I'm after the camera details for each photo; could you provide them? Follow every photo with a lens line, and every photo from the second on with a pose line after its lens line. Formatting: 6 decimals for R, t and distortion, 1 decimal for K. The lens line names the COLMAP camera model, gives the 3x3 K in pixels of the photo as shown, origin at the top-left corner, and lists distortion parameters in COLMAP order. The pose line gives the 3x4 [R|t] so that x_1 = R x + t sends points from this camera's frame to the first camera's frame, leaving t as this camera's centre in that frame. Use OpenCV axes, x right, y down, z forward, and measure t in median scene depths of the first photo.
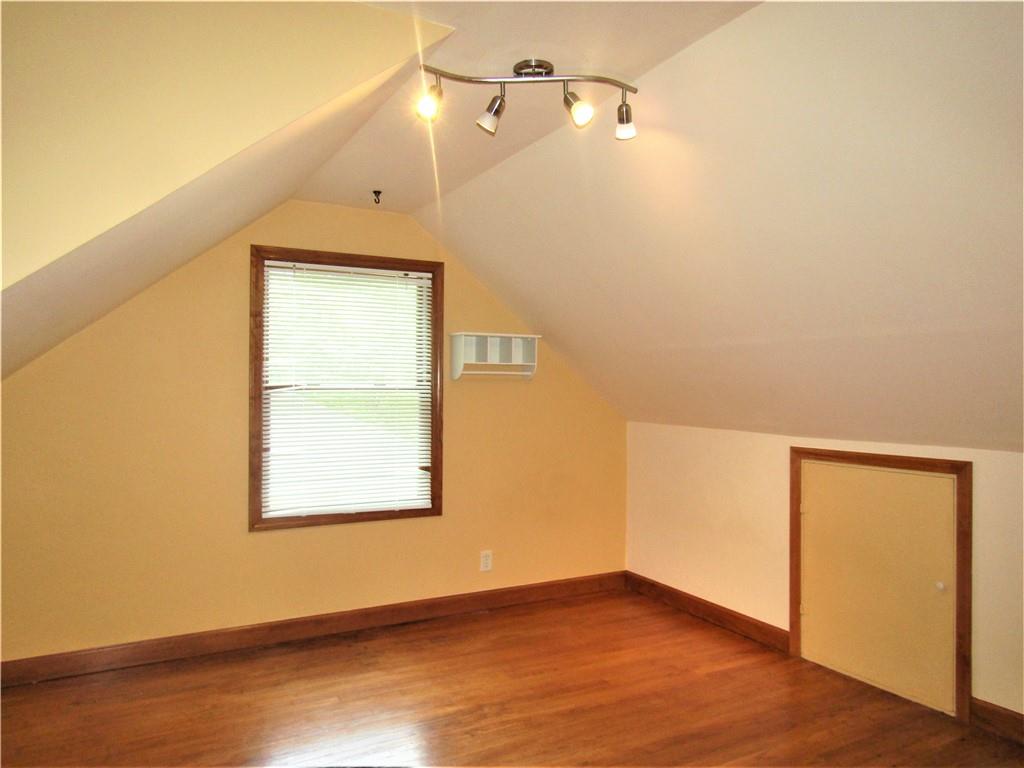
lens RADIAL K [[723.5, 0, 518.8], [0, 723.5, 382.9], [0, 0, 1]] dist [-0.011884, 0.002219]
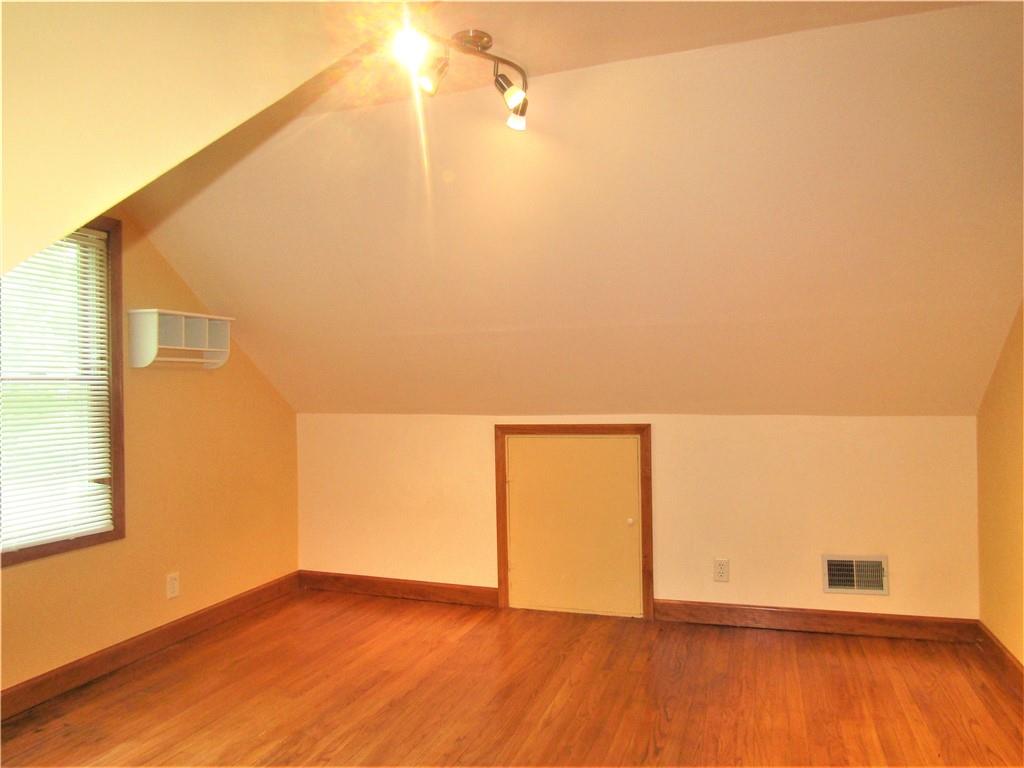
lens RADIAL K [[723.5, 0, 518.8], [0, 723.5, 382.9], [0, 0, 1]] dist [-0.011884, 0.002219]
pose [[0.735602, -0.014100, 0.677267, -0.367274], [0.014996, 0.999877, 0.004528, 0.017855], [-0.677248, 0.006825, 0.735723, 0.138853]]
